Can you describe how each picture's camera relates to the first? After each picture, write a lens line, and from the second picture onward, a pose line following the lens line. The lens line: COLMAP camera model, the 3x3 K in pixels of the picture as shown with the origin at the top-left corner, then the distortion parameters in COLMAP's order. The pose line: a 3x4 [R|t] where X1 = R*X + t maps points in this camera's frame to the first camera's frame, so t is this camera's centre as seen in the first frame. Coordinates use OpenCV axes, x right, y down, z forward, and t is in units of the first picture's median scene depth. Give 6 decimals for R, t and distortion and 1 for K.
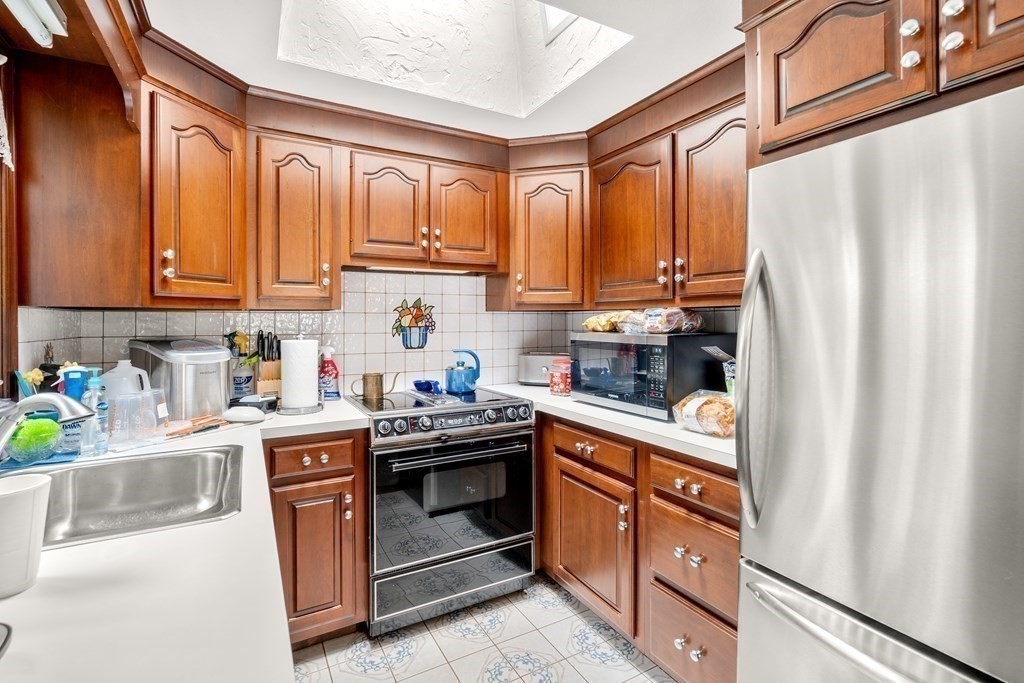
lens RADIAL K [[469.9, 0, 524.2], [0, 469.9, 321.1], [0, 0, 1]] dist [-0.001773, 0.001766]
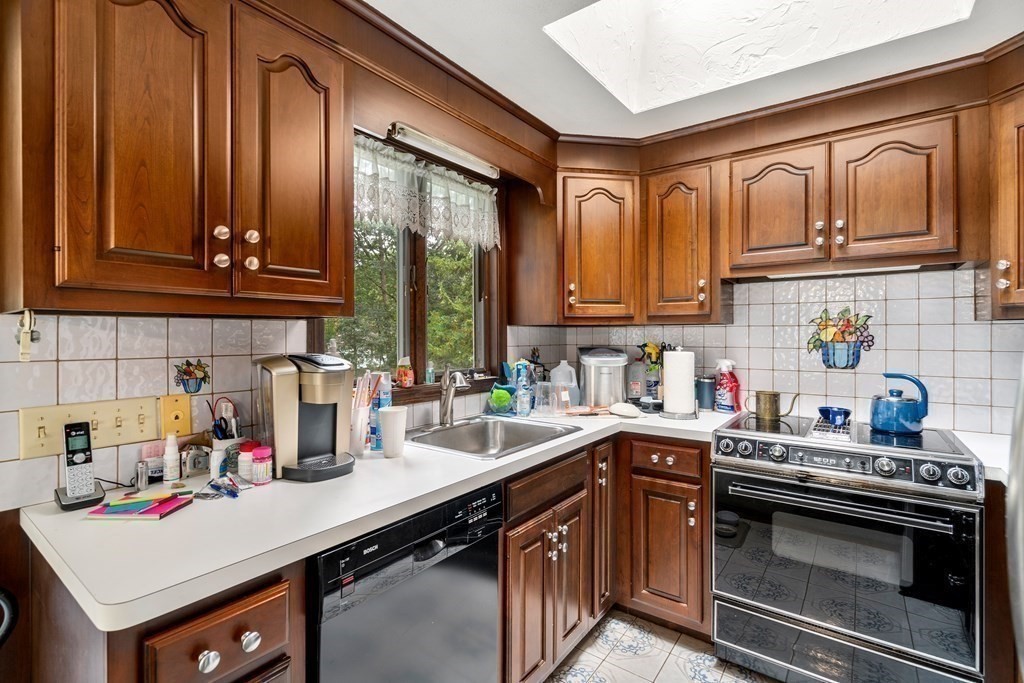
lens RADIAL K [[469.9, 0, 519.0], [0, 469.9, 336.0], [0, 0, 1]] dist [-0.001773, 0.001766]
pose [[0.426210, 0.006050, -0.904604, 0.328551], [-0.002083, 0.999982, 0.005707, -0.001731], [0.904622, -0.000548, 0.426215, 0.176934]]
